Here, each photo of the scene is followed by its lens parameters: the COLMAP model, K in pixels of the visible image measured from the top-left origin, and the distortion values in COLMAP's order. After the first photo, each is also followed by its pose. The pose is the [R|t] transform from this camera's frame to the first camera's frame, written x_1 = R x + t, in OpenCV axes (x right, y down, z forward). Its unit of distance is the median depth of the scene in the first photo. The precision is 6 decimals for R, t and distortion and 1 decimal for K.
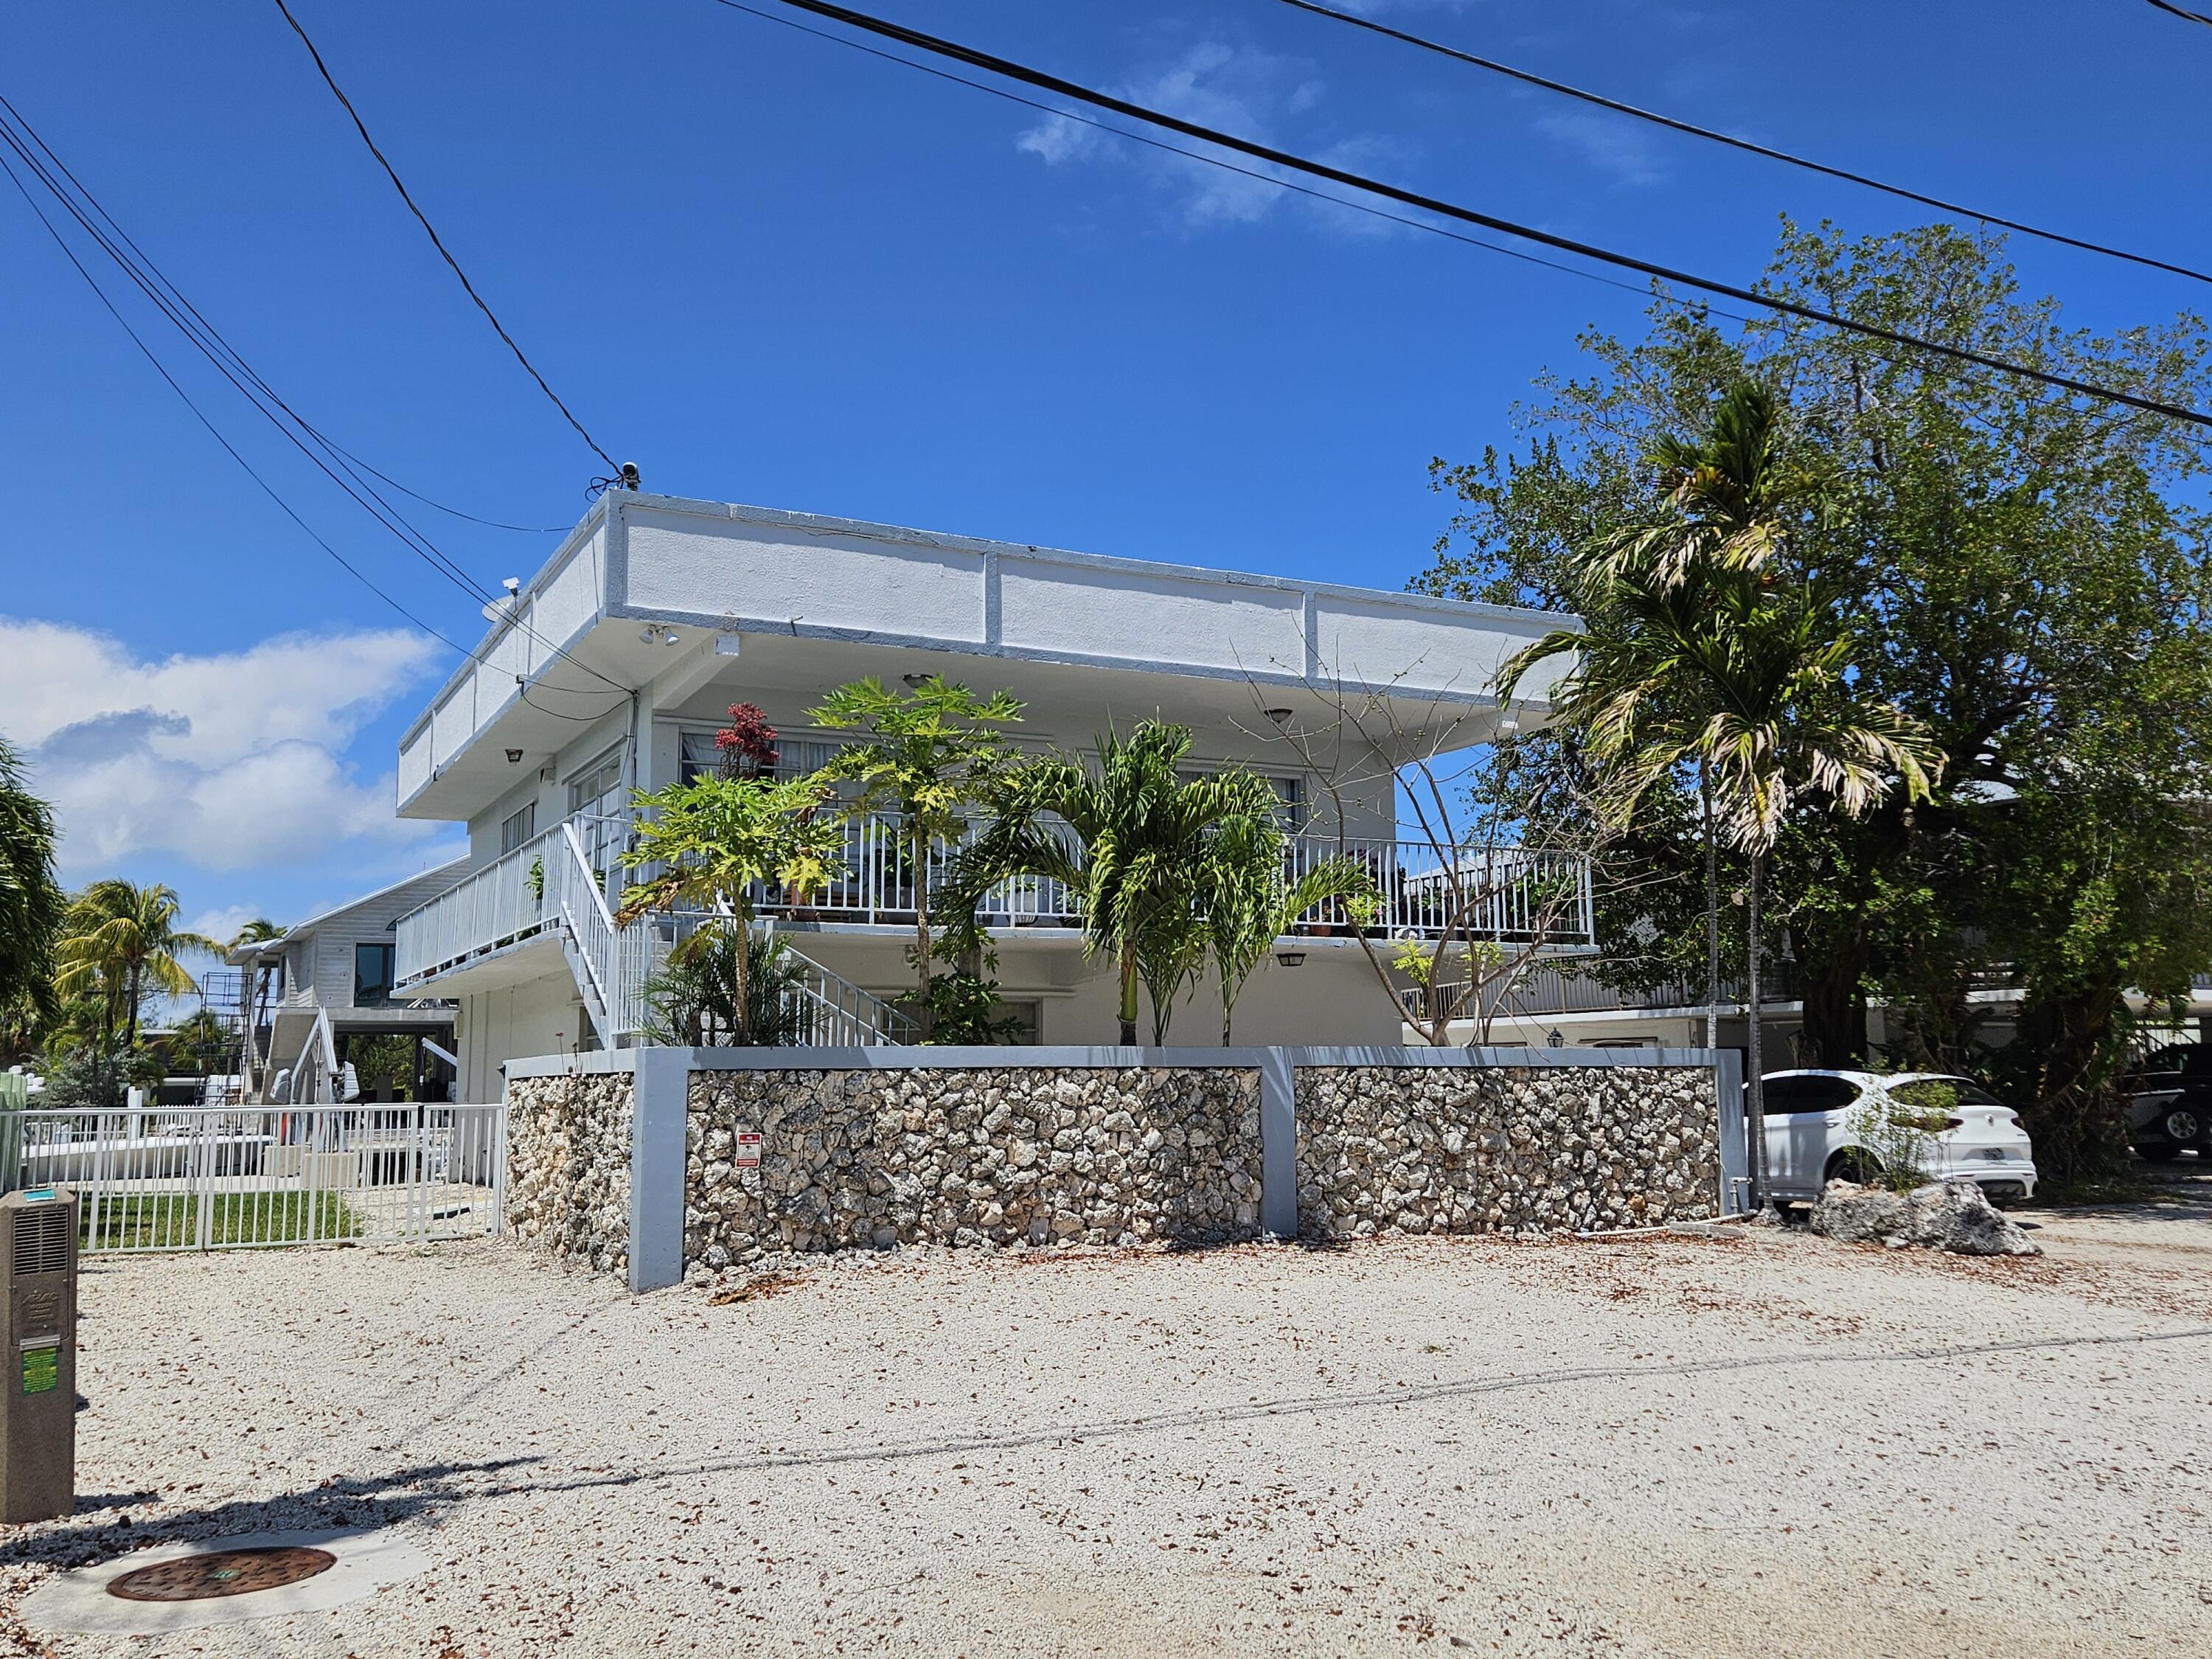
lens RADIAL K [[1957.2, 0, 1106.0], [0, 1957.2, 829.5], [0, 0, 1]] dist [0.113599, -0.159280]
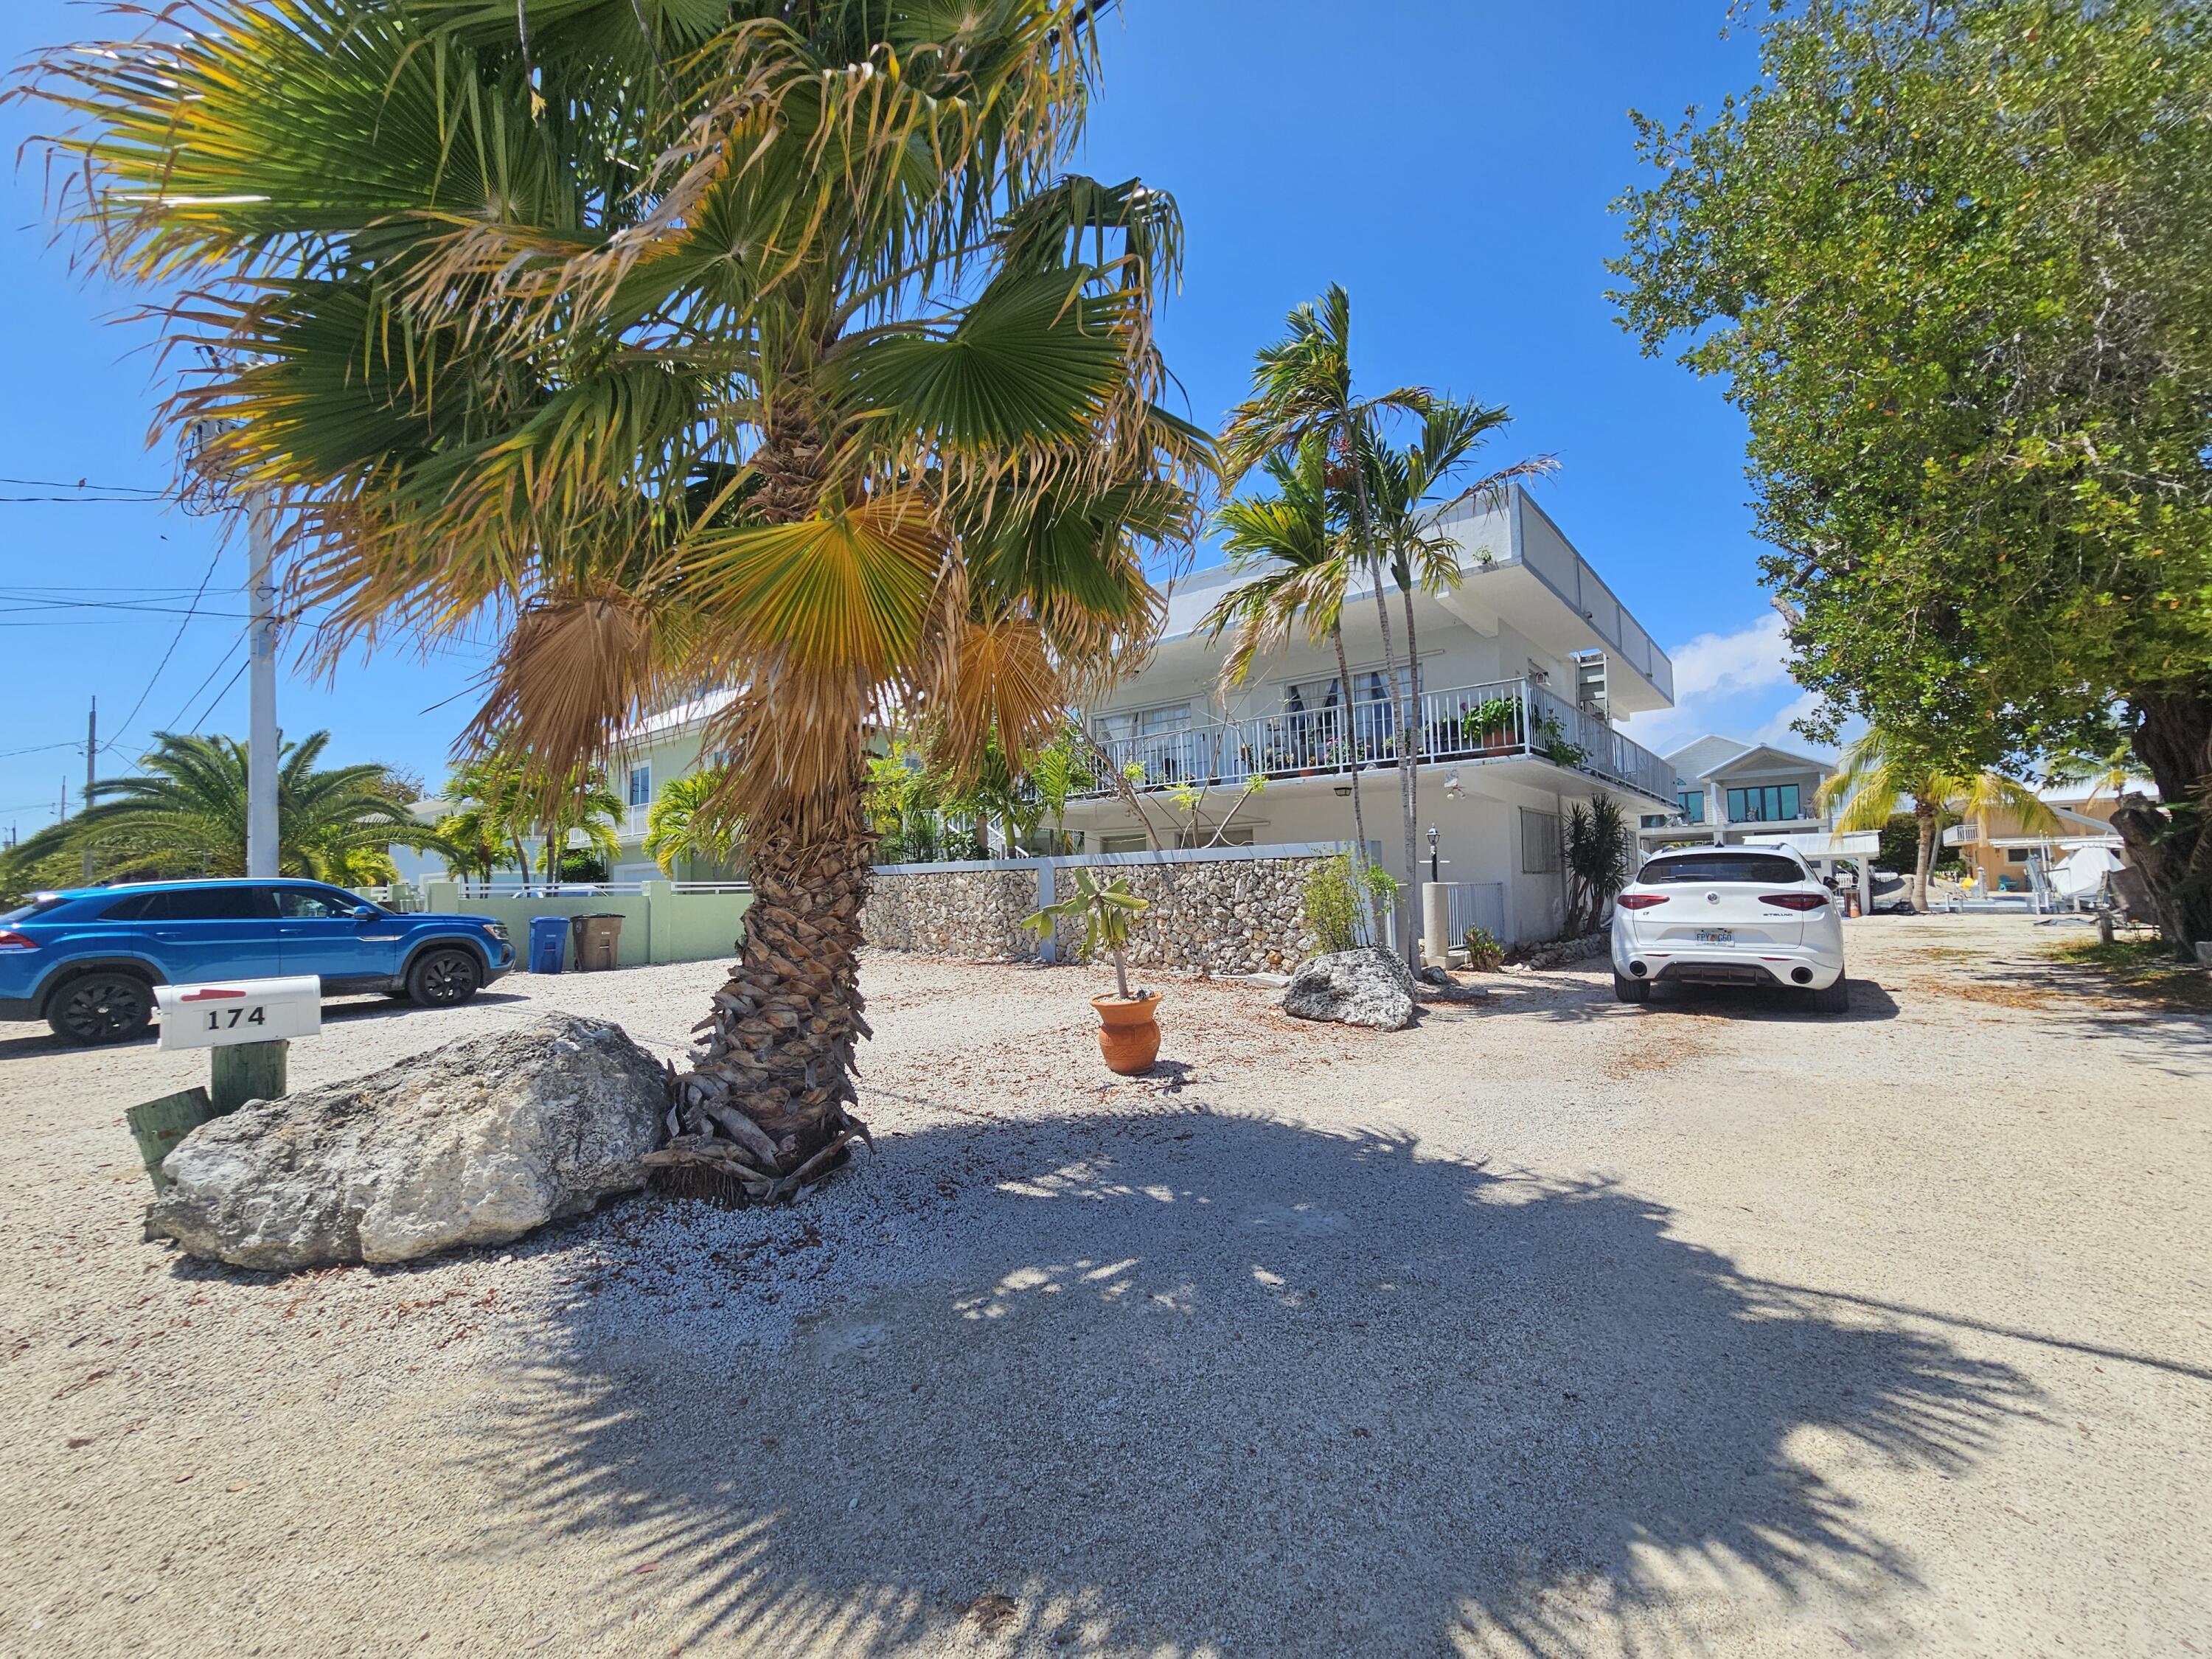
lens RADIAL K [[907.0, 0, 1114.5], [0, 907.0, 836.3], [0, 0, 1]] dist [0.000258, 0.000066]
pose [[0.410700, -0.052725, -0.910245, 0.834501], [0.134861, 0.990859, 0.003454, 0.093121], [0.901741, -0.124175, 0.414057, 0.683257]]
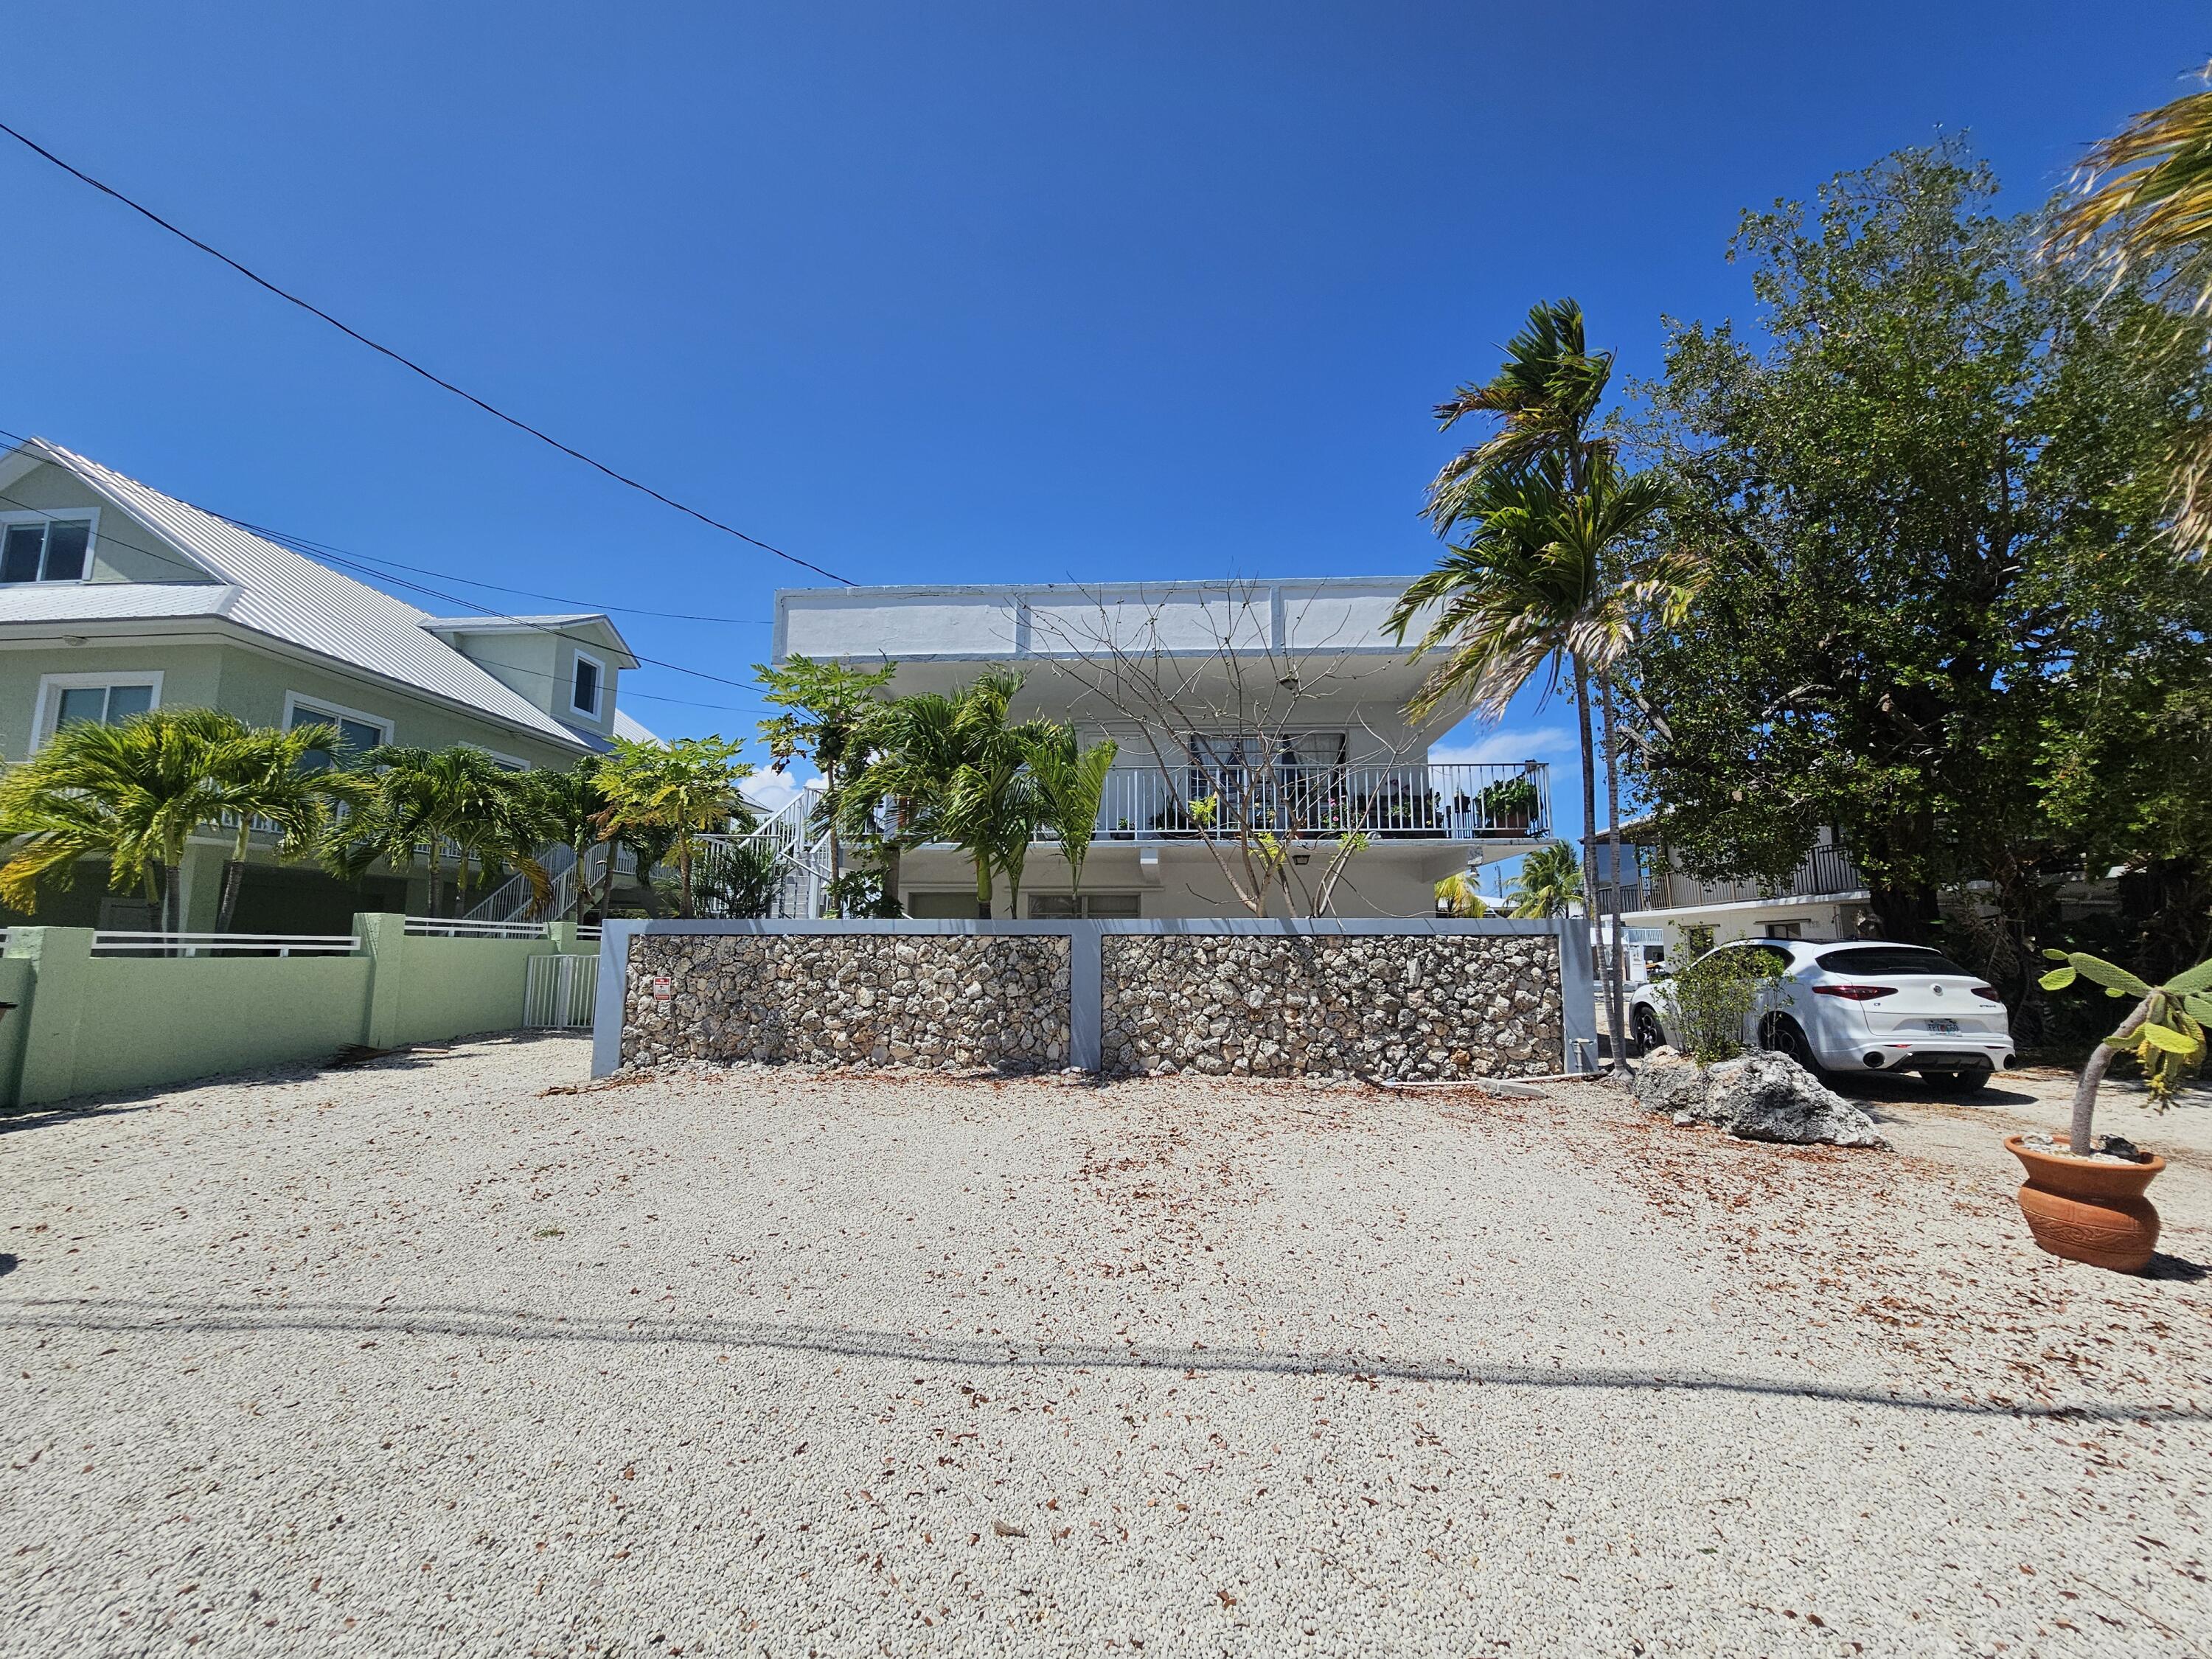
lens RADIAL K [[914.3, 0, 1117.3], [0, 914.3, 831.3], [0, 0, 1]] dist [-0.000098, 0.000039]
pose [[0.860410, -0.057183, -0.506384, 0.386560], [0.056436, 0.998264, -0.016837, 0.062843], [0.506468, -0.014092, 0.862143, 0.483960]]
